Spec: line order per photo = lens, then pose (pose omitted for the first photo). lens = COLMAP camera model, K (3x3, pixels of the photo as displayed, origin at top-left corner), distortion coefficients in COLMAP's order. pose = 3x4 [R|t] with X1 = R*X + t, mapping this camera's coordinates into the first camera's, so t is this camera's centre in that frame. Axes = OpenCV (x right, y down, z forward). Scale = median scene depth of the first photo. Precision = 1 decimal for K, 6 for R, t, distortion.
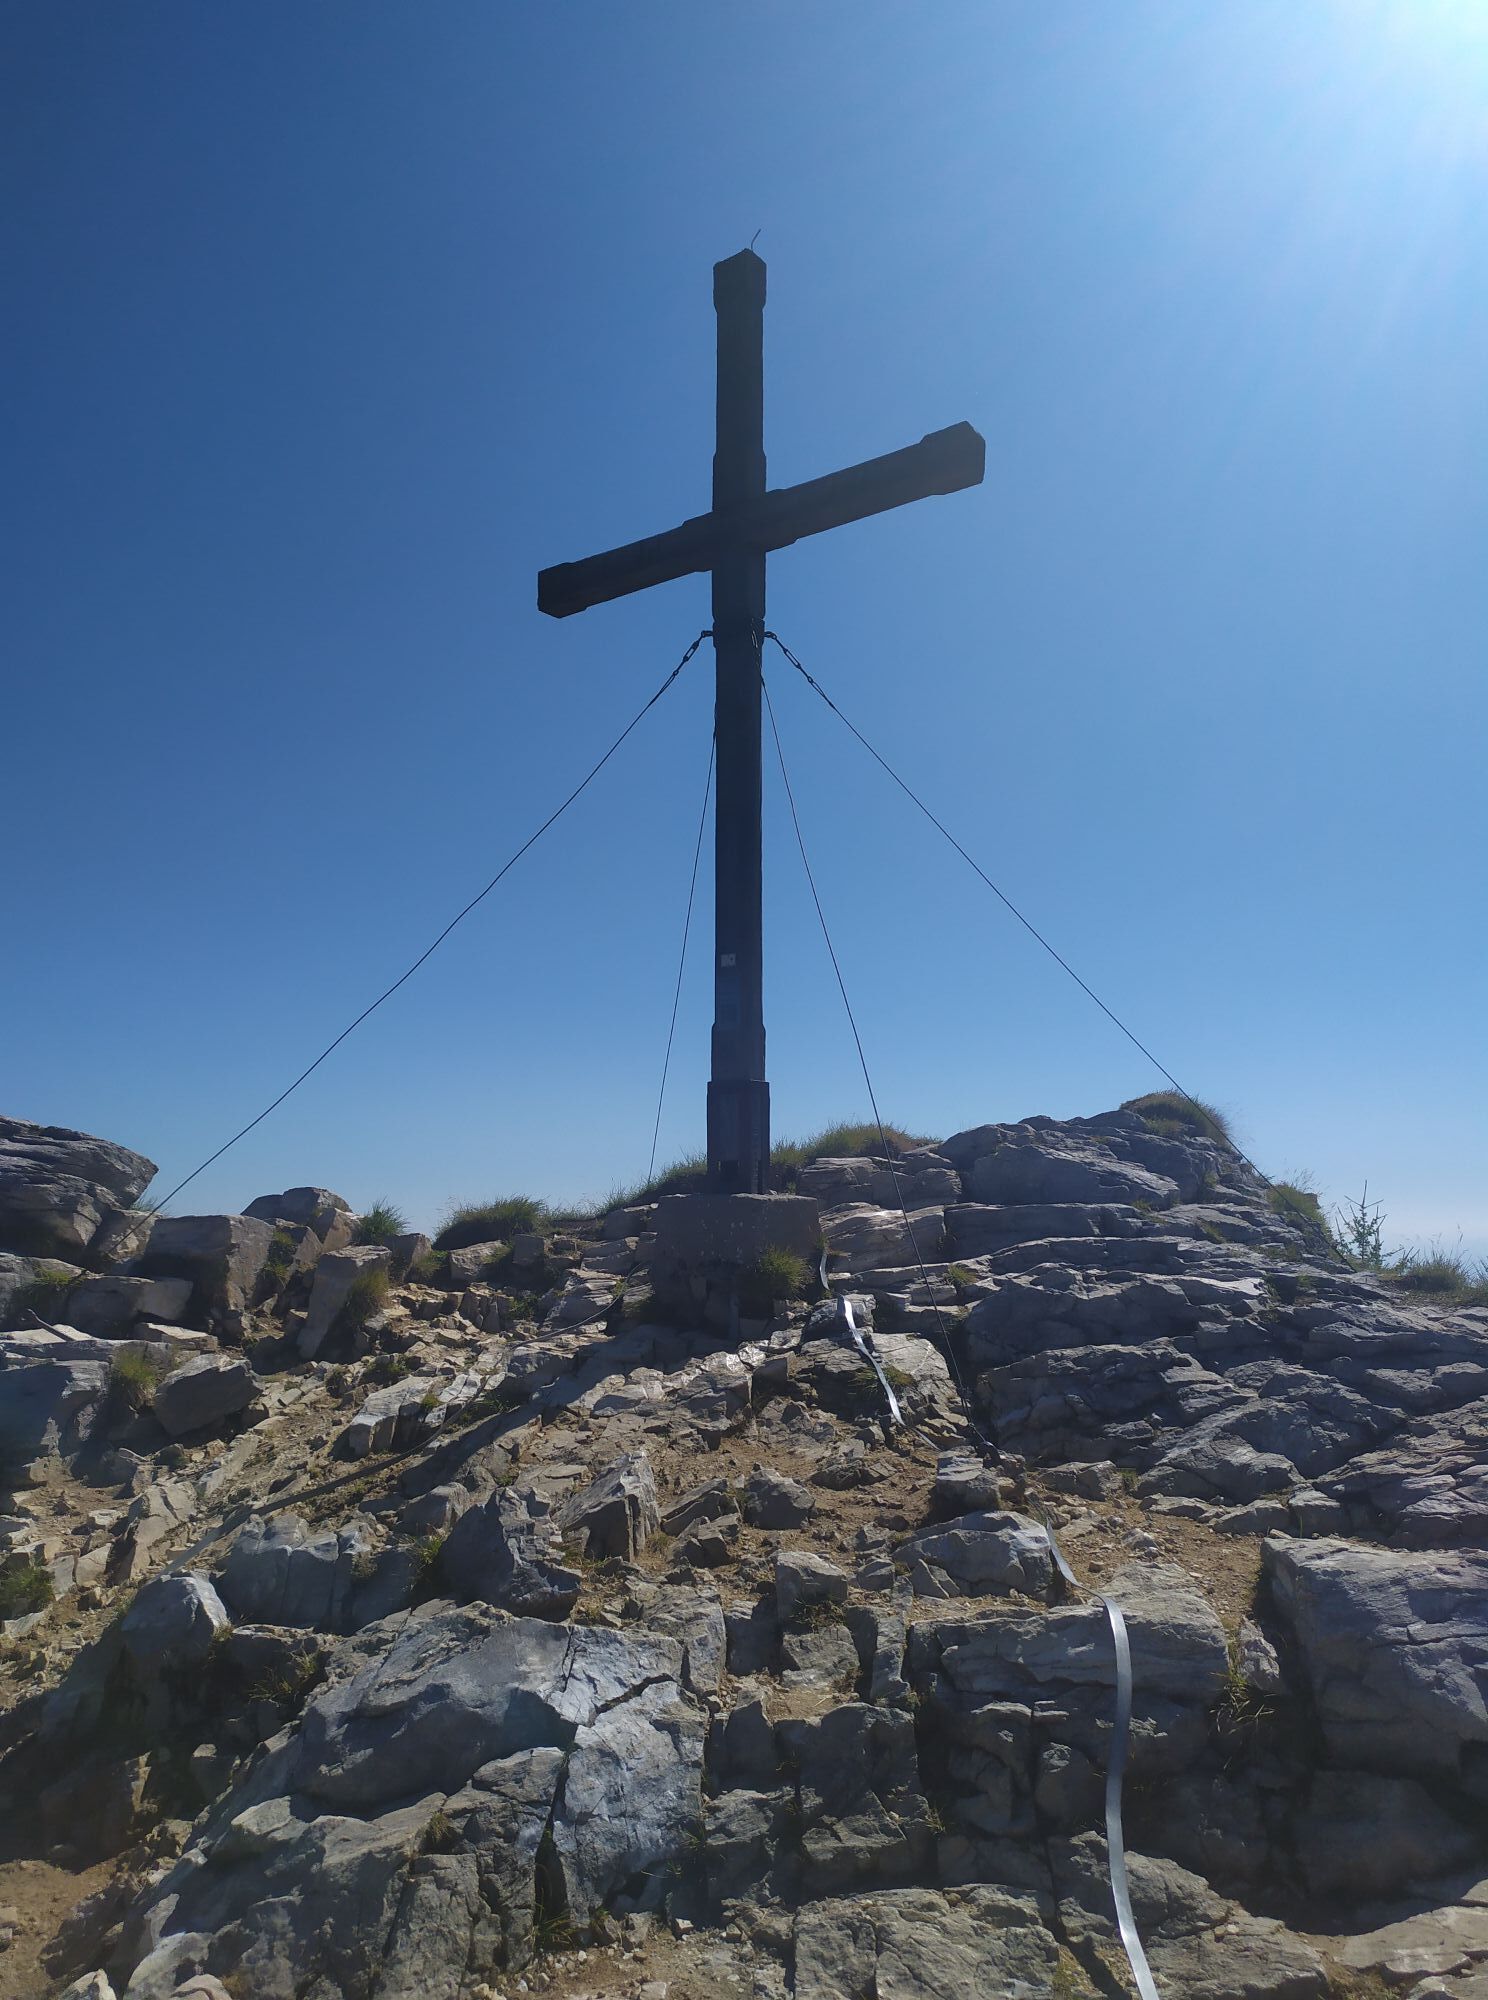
lens RADIAL K [[1466.0, 0, 744.0], [0, 1466.0, 1000.0], [0, 0, 1]] dist [0.073355, -0.075073]
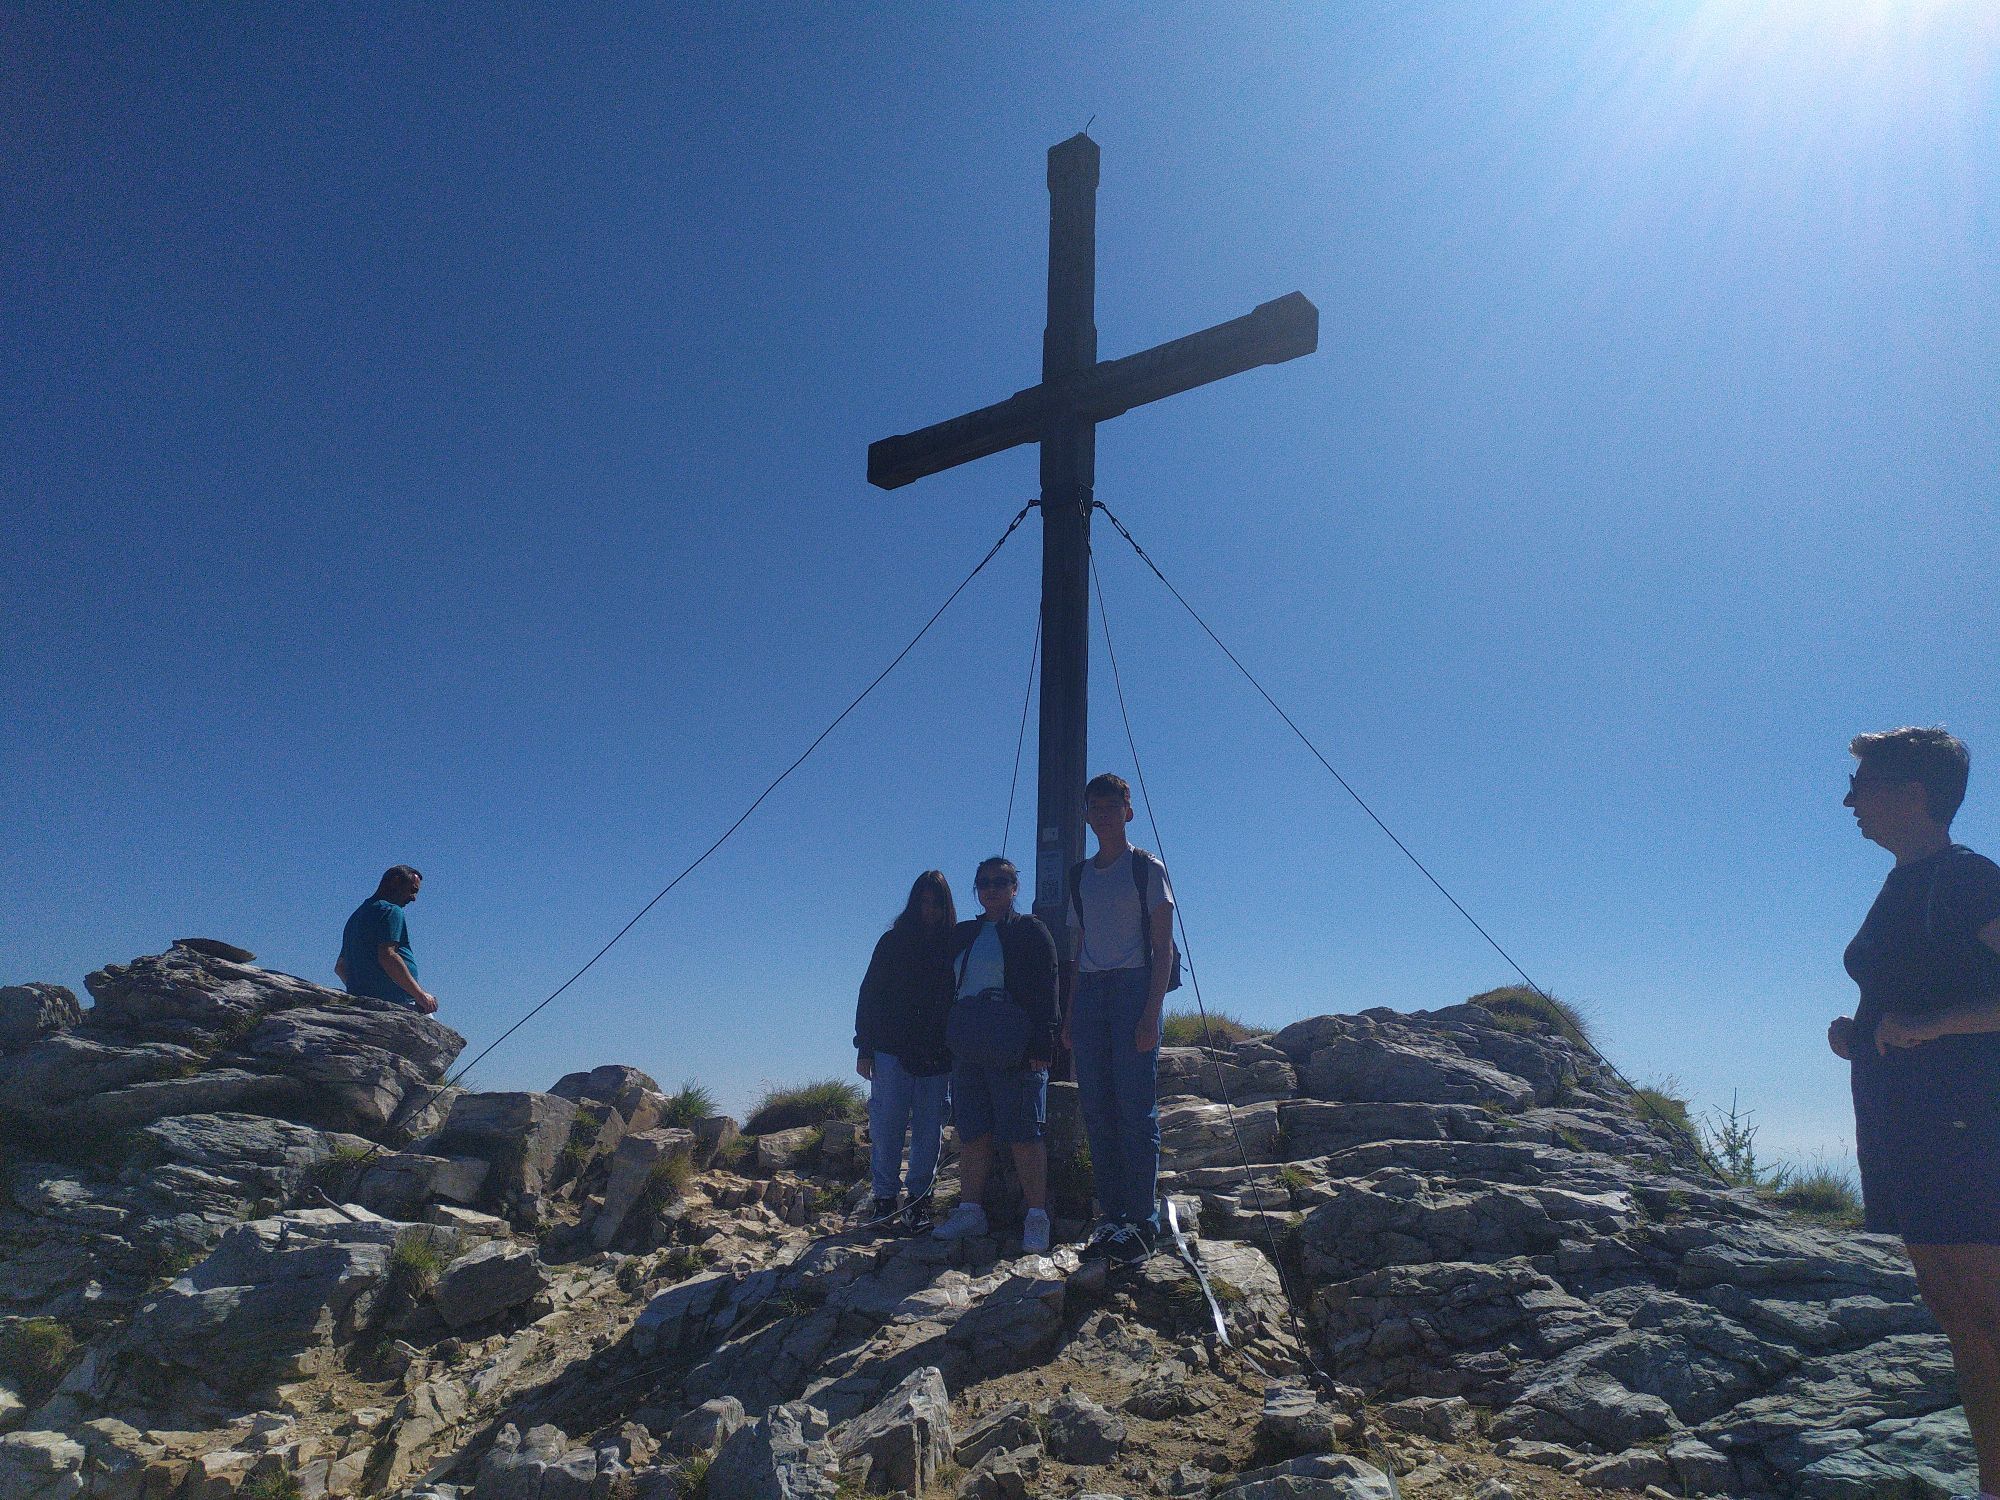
lens RADIAL K [[1457.2, 0, 1005.8], [0, 1457.2, 752.3], [0, 0, 1]] dist [0.087199, -0.105943]
pose [[0.998463, 0.013186, -0.053839, 0.014495], [-0.018101, 0.995610, -0.091835, 0.010398], [0.052392, 0.092669, 0.994318, 0.056169]]
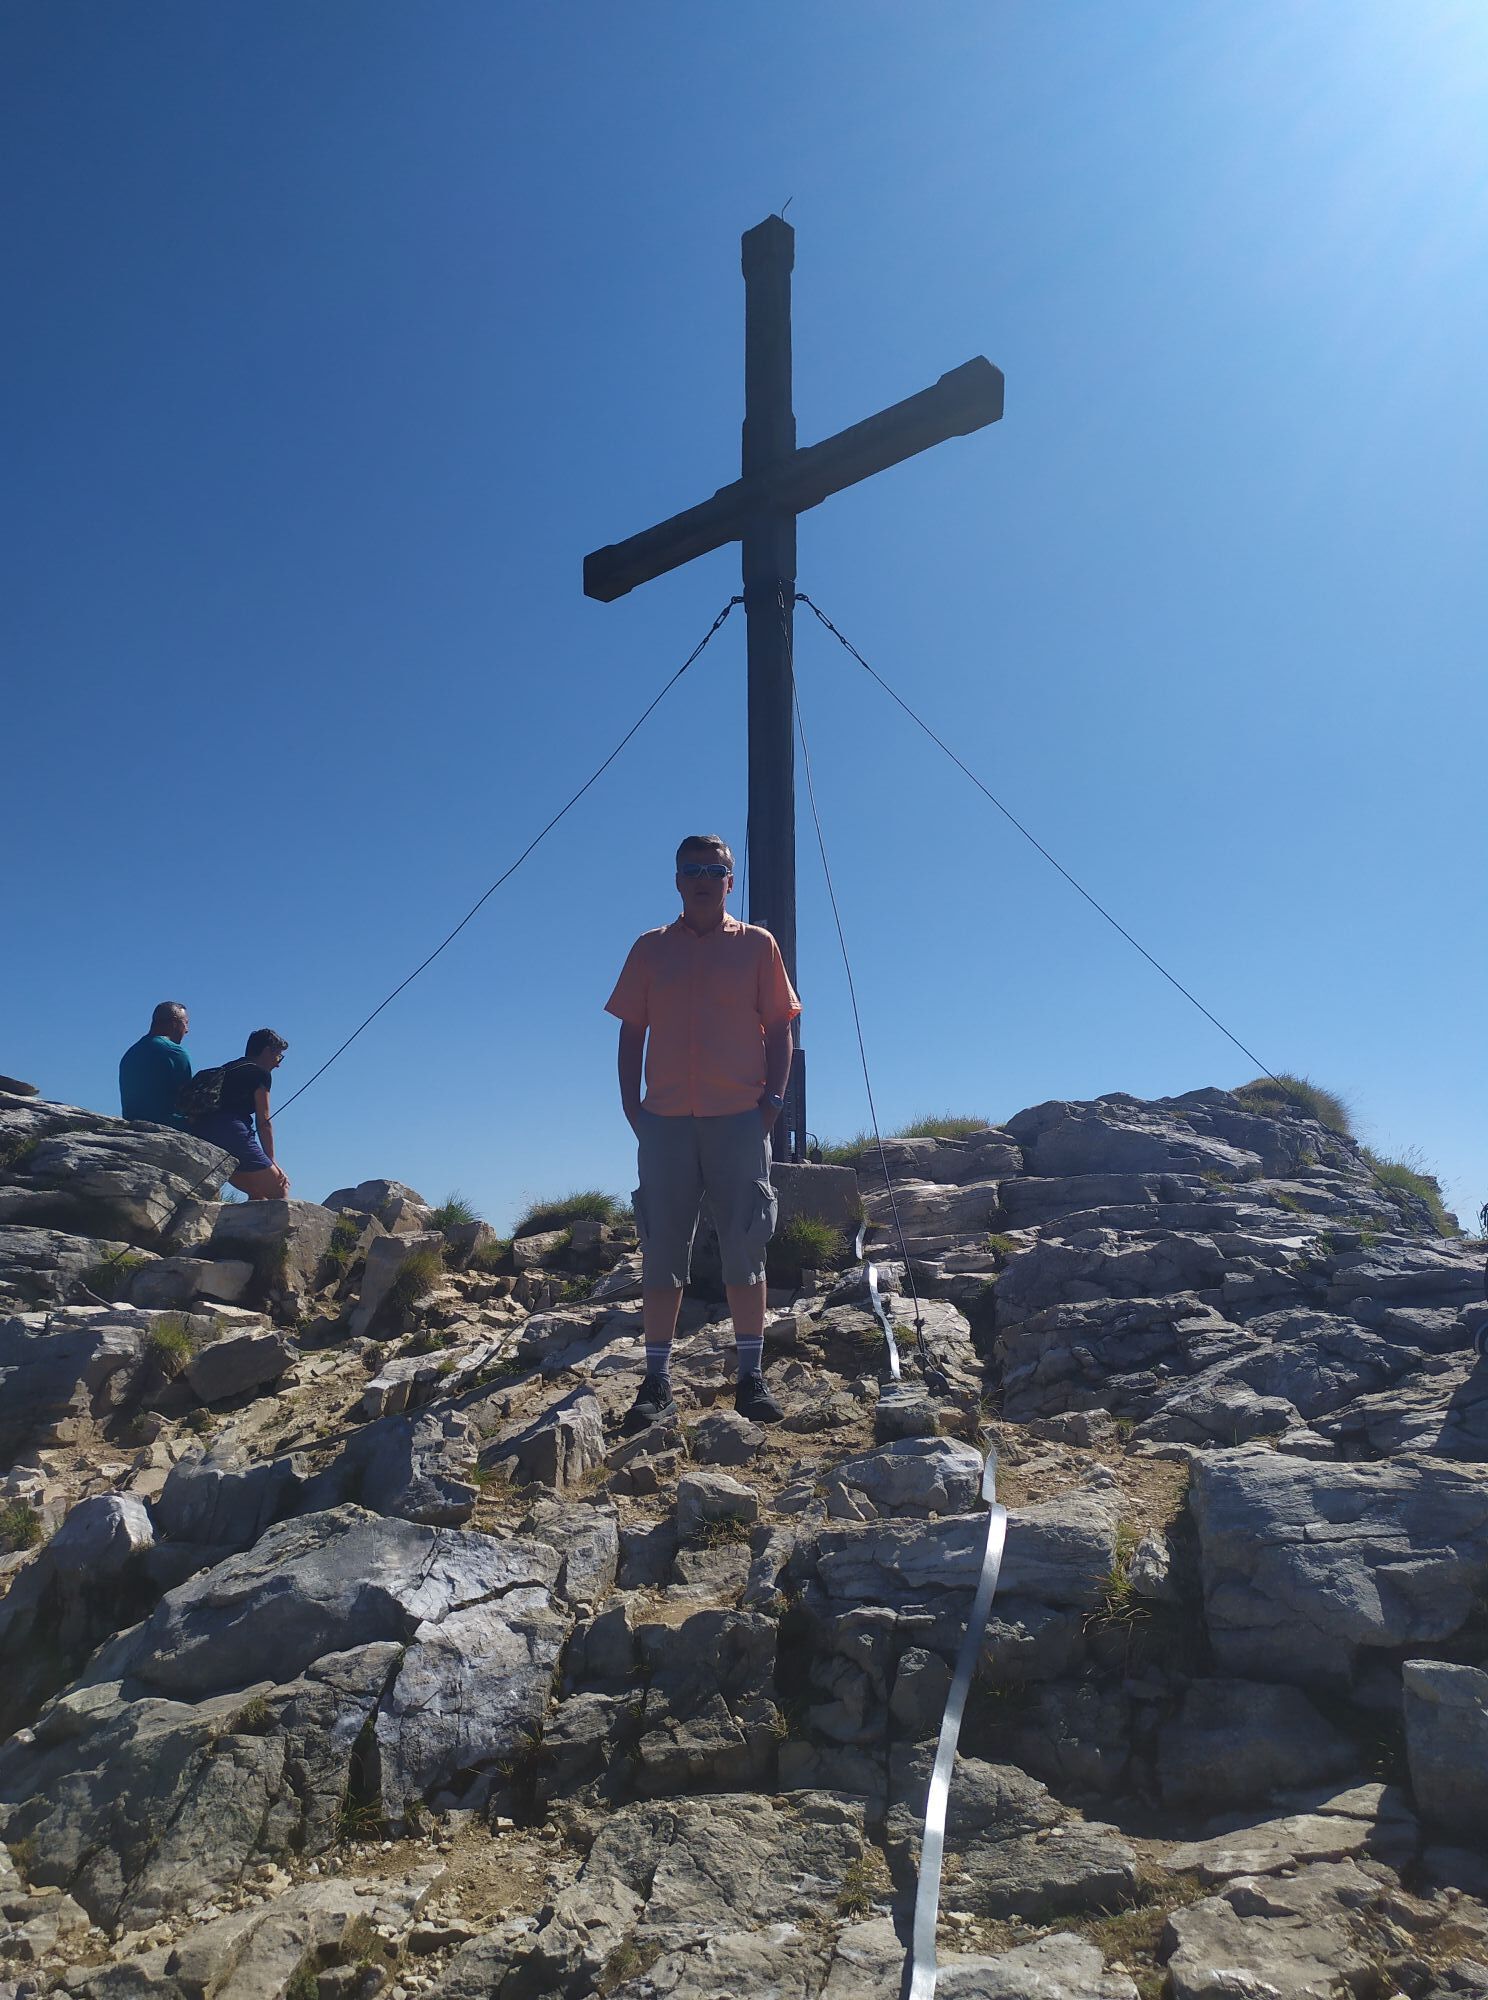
lens RADIAL K [[1475.3, 0, 751.1], [0, 1475.3, 1006.0], [0, 0, 1]] dist [0.083809, -0.090058]
pose [[0.992116, -0.027284, -0.122315, 0.134451], [0.023604, 0.999227, -0.031439, 0.074323], [0.123078, 0.028304, 0.991993, 0.032493]]
